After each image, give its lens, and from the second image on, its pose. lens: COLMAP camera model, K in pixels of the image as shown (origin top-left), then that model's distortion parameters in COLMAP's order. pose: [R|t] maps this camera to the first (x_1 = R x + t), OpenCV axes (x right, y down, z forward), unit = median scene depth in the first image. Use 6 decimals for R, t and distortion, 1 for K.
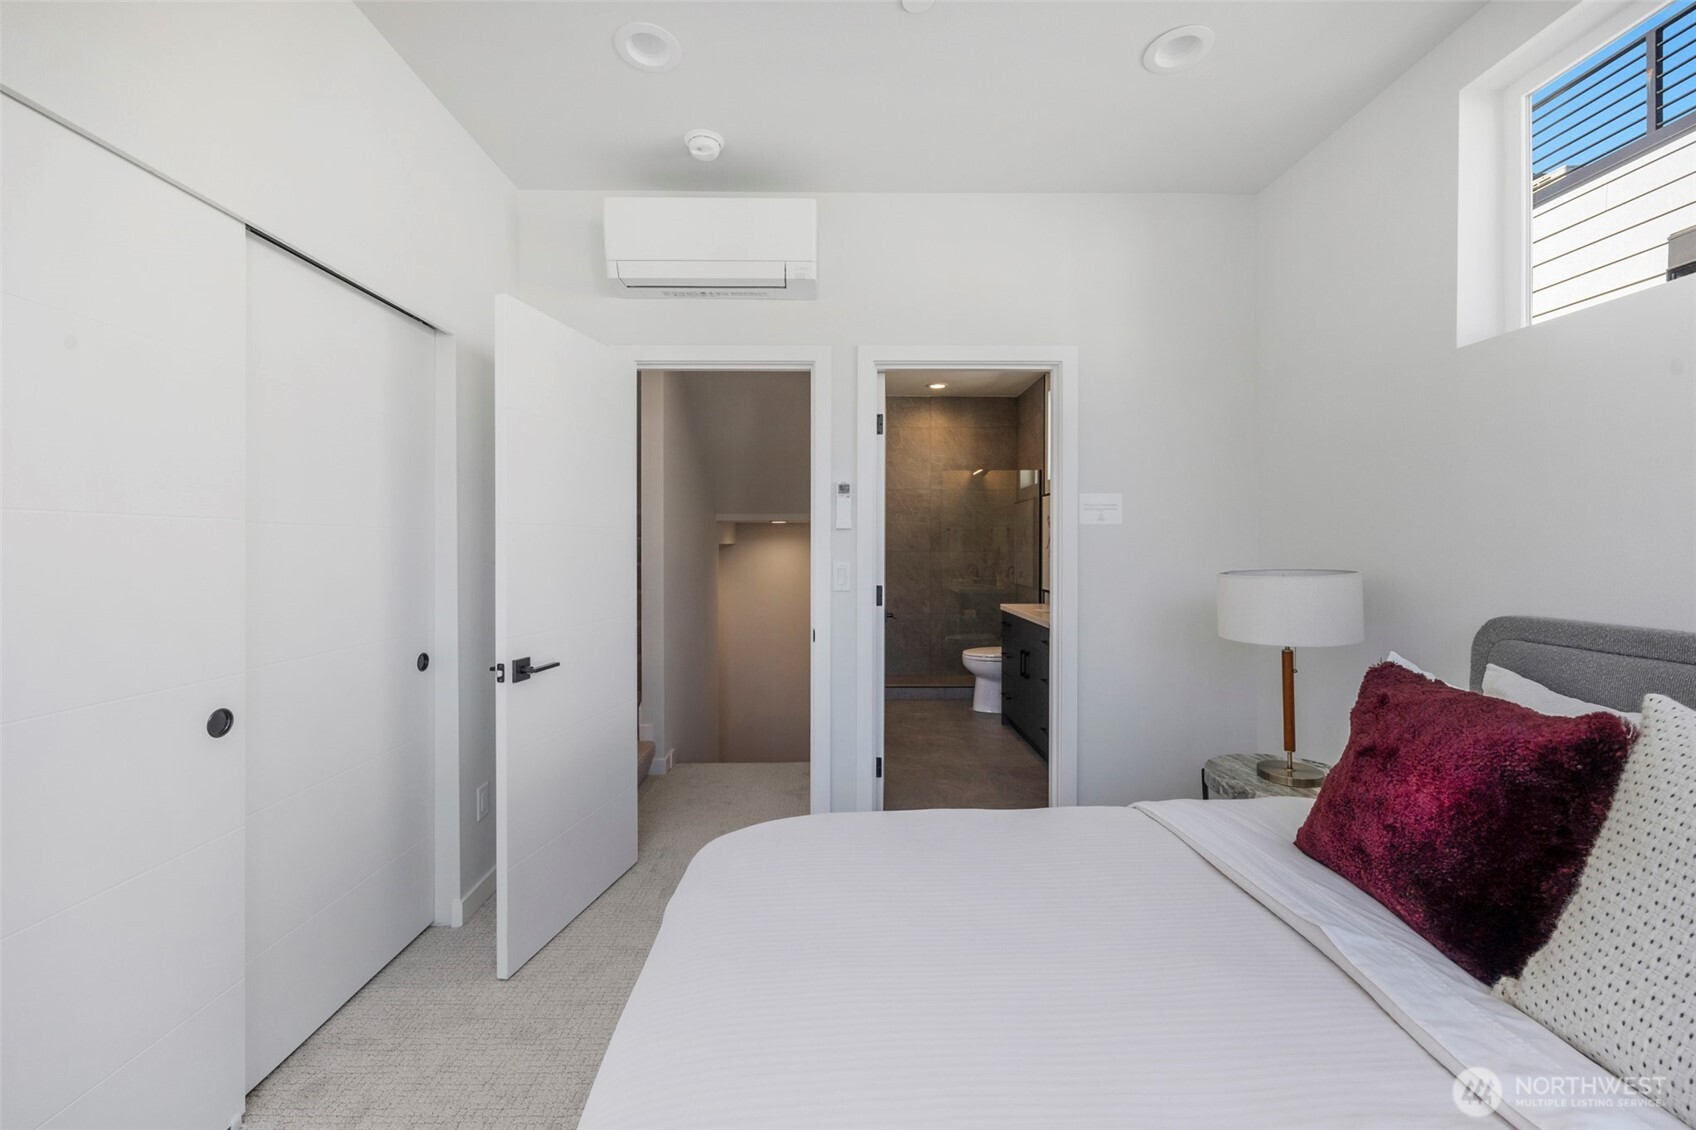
lens RADIAL K [[661.9, 0, 835.7], [0, 661.9, 552.8], [0, 0, 1]] dist [0.005146, -0.000464]
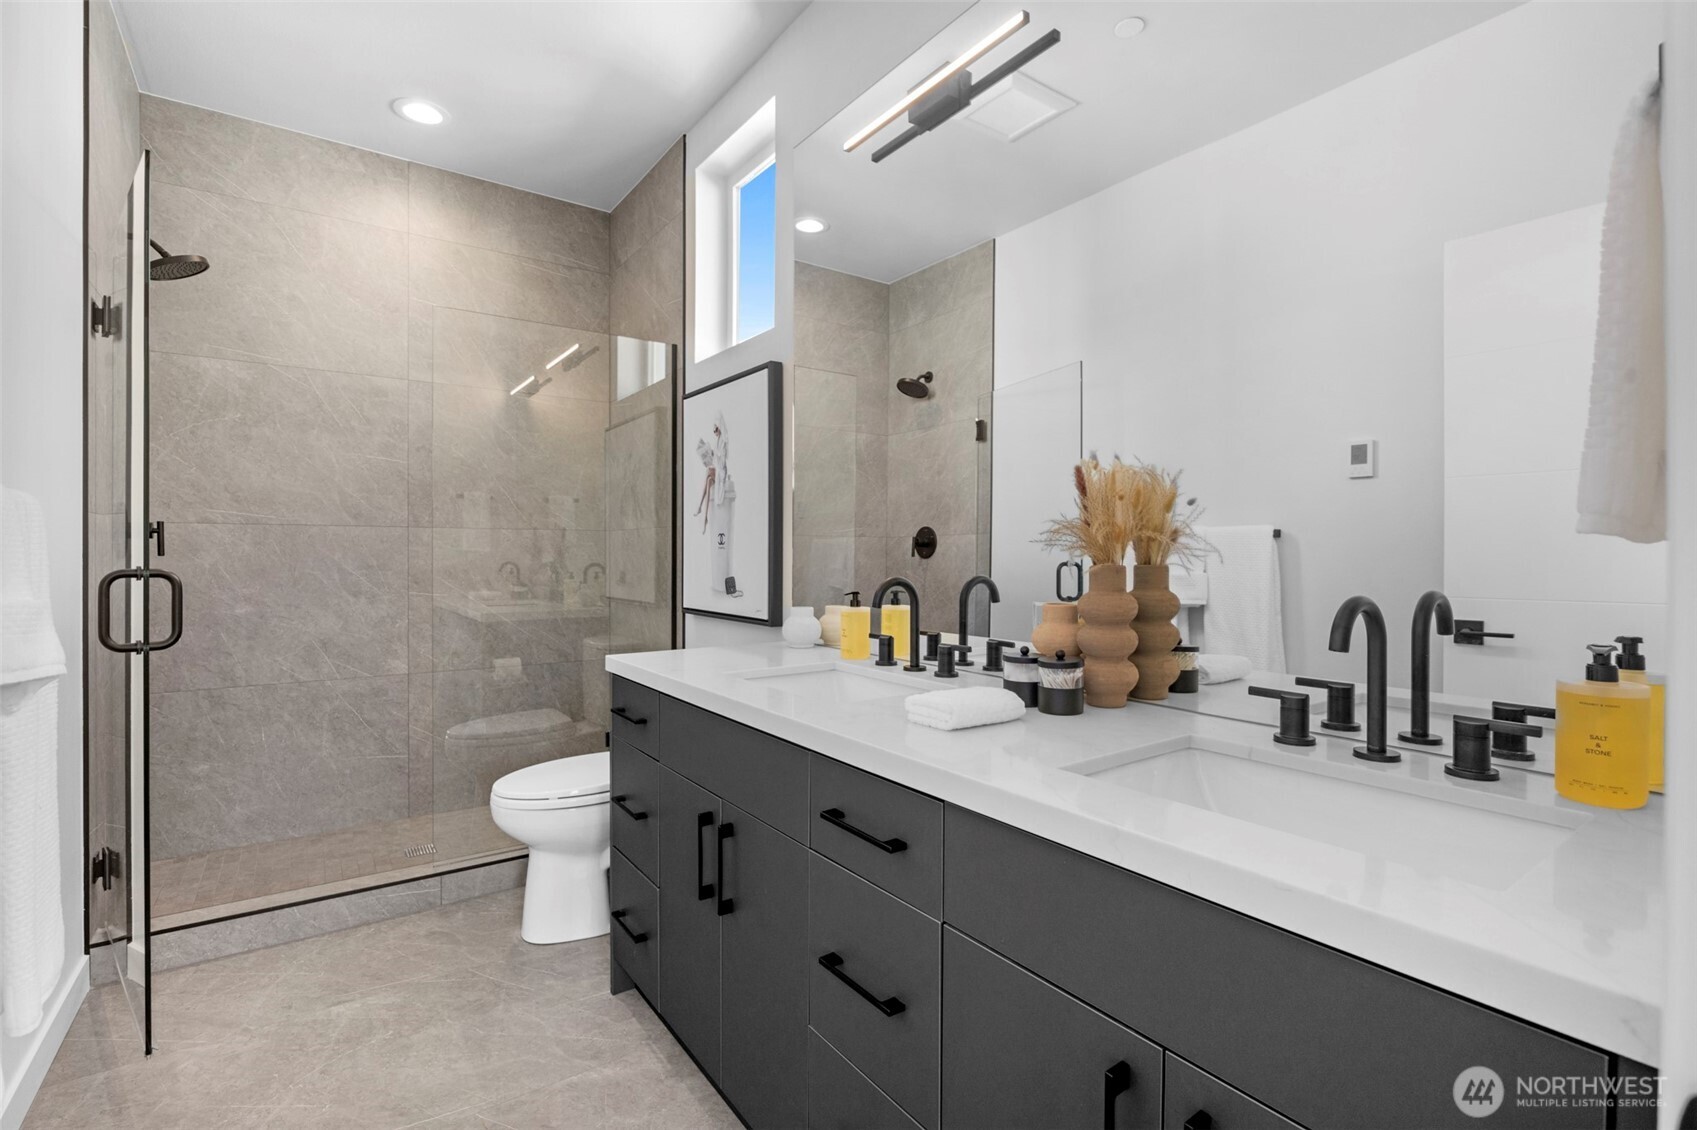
lens RADIAL K [[834.8, 0, 872.5], [0, 834.8, 561.4], [0, 0, 1]] dist [-0.010467, 0.003168]
pose [[0.812762, -0.003851, 0.582584, 0.075183], [0.000799, 0.999985, 0.005496, 0.017697], [-0.582596, -0.004002, 0.812752, 0.397887]]
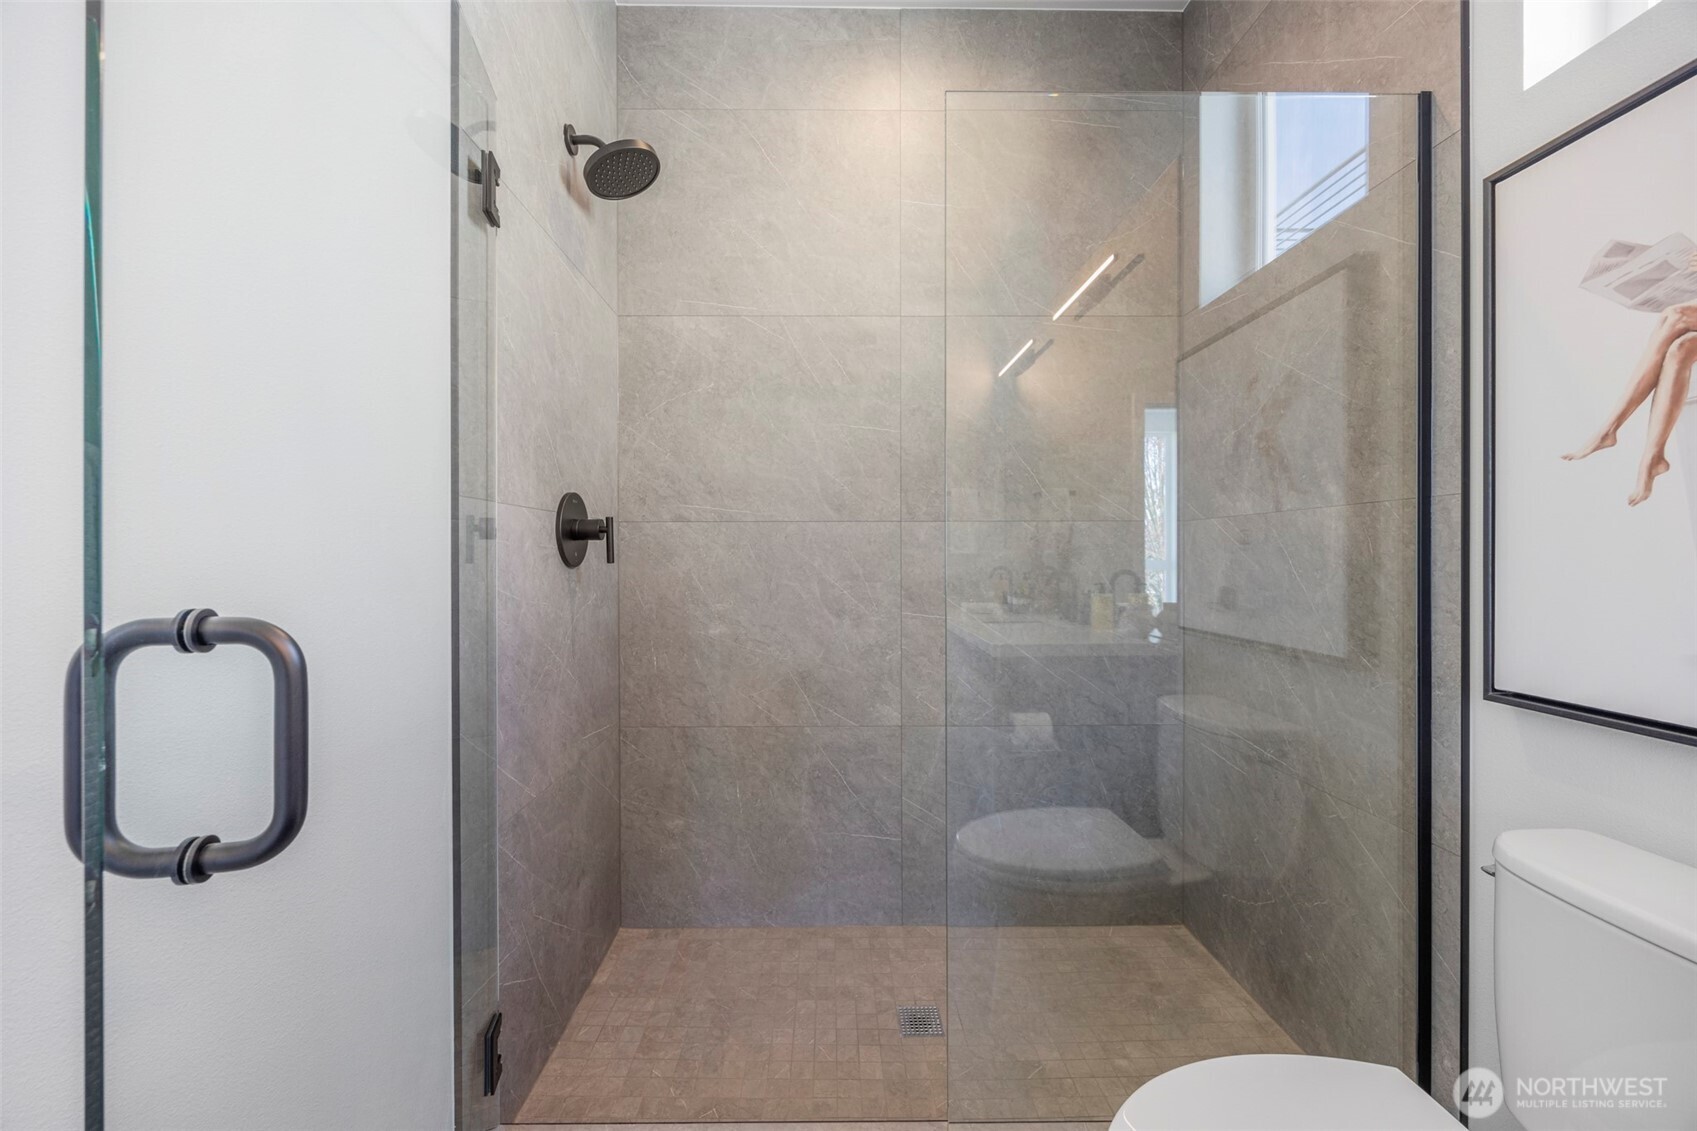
lens RADIAL K [[662.3, 0, 837.4], [0, 662.3, 560.1], [0, 0, 1]] dist [0.005146, -0.000464]
pose [[0.999501, -0.004004, 0.031333, 0.105384], [0.003951, 0.999991, 0.001738, 0.015542], [-0.031340, -0.001613, 0.999507, 0.702054]]
